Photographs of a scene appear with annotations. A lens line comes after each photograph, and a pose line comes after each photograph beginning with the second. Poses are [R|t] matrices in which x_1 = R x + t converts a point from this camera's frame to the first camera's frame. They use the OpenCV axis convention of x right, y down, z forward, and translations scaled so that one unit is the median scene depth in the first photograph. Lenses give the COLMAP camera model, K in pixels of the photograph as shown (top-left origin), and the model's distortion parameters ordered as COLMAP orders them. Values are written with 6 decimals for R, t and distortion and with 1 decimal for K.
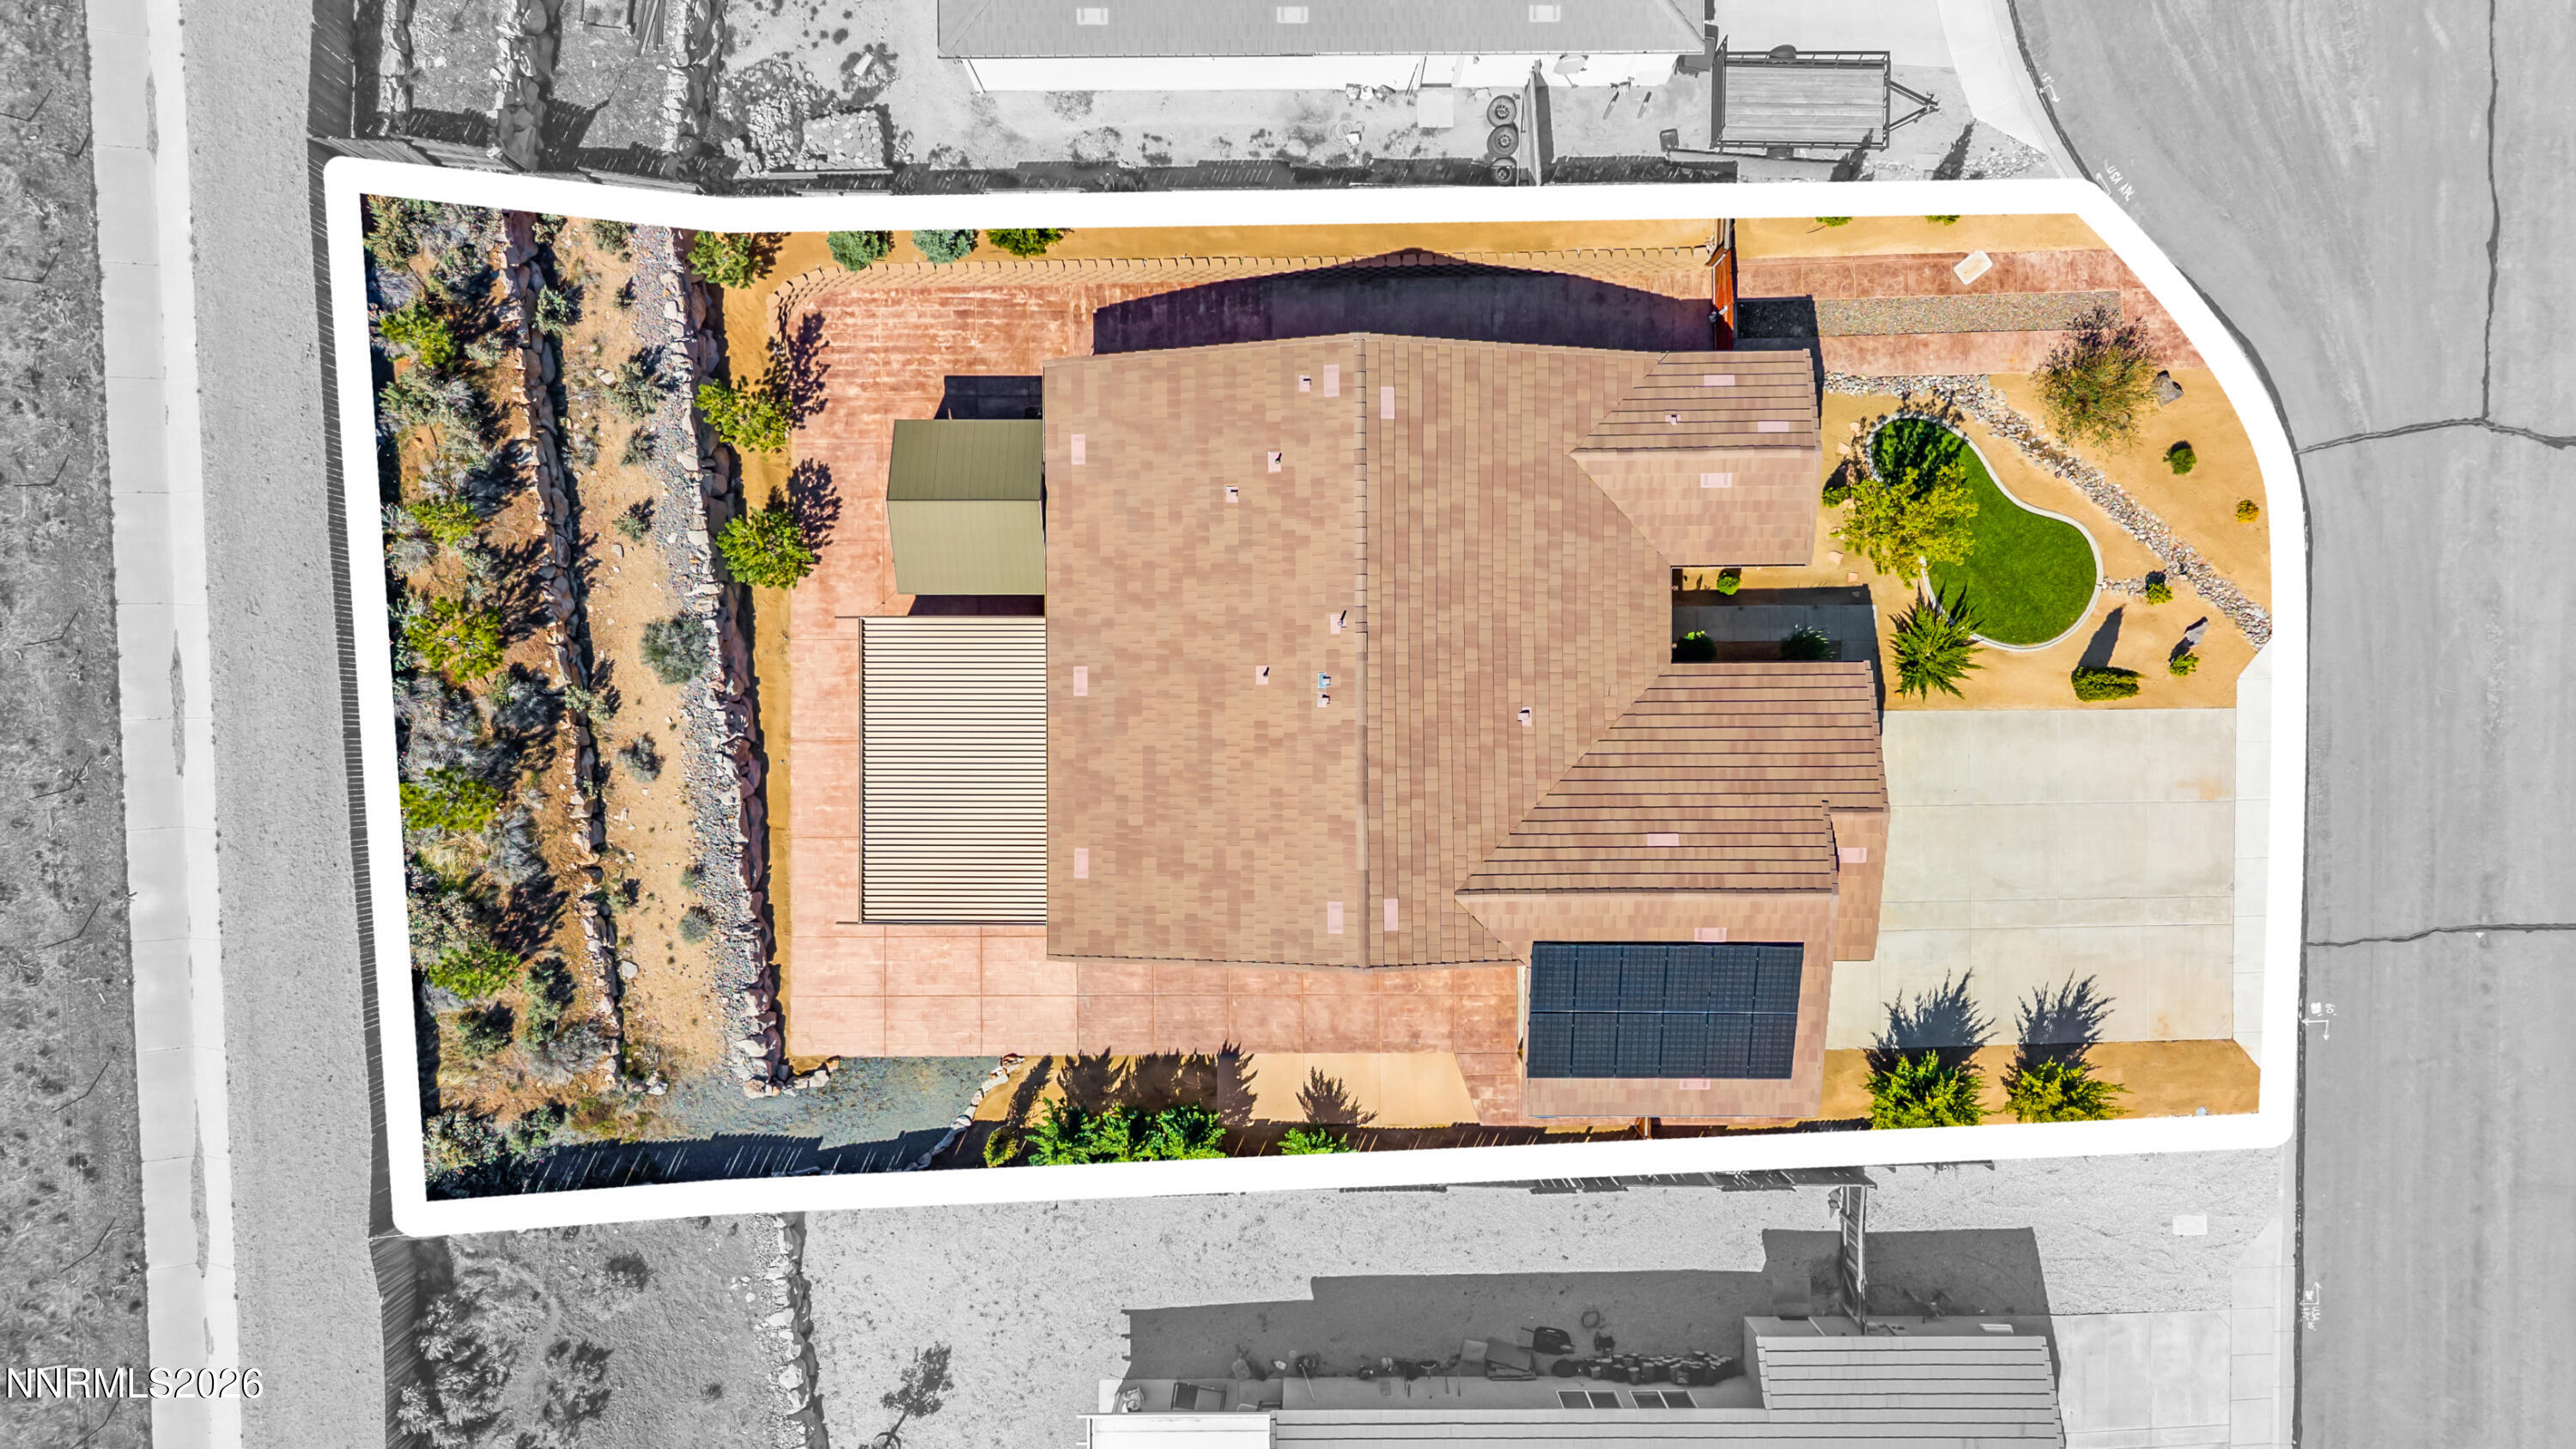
lens RADIAL K [[1685.4, 0, 1288.0], [0, 1685.4, 724.5], [0, 0, 1]] dist [0.001471, -0.021869]
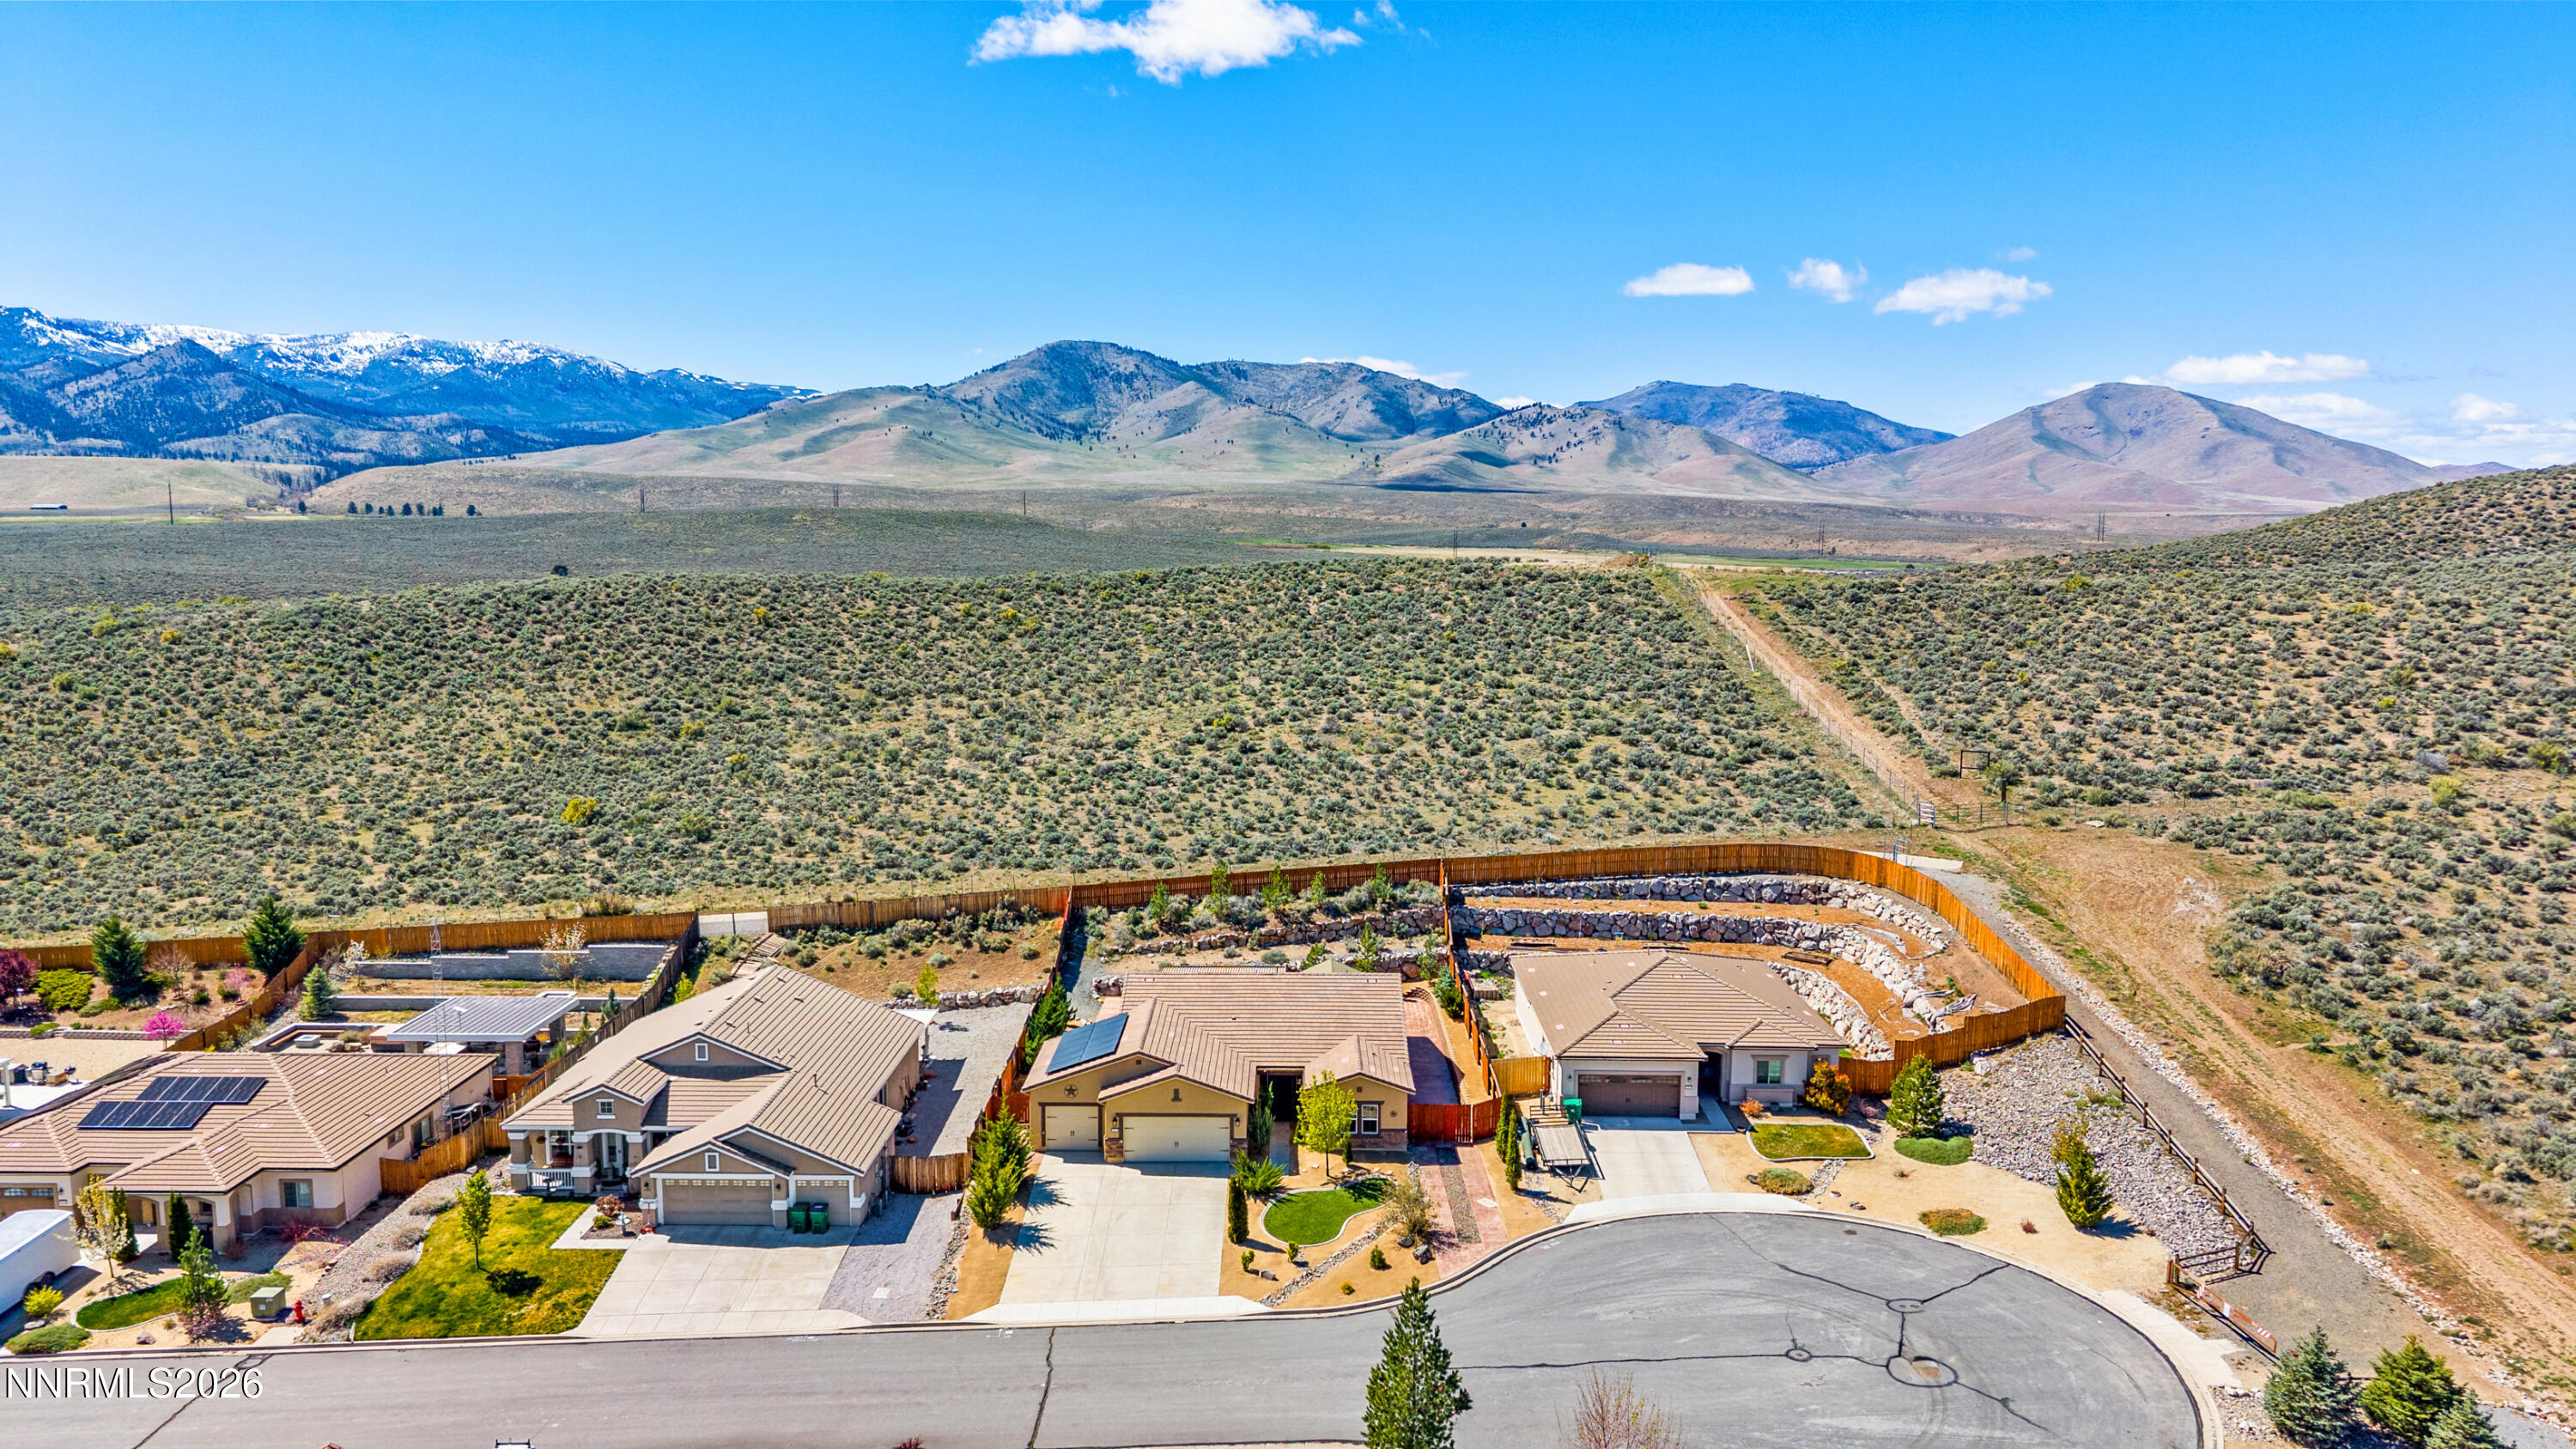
lens RADIAL K [[1685.4, 0, 1288.0], [0, 1685.4, 724.5], [0, 0, 1]] dist [0.001471, -0.021869]
pose [[-0.011737, 0.141406, -0.989882, 2.029508], [-0.999900, 0.006091, 0.012725, -0.097059], [0.007829, 0.989933, 0.141320, 0.278027]]
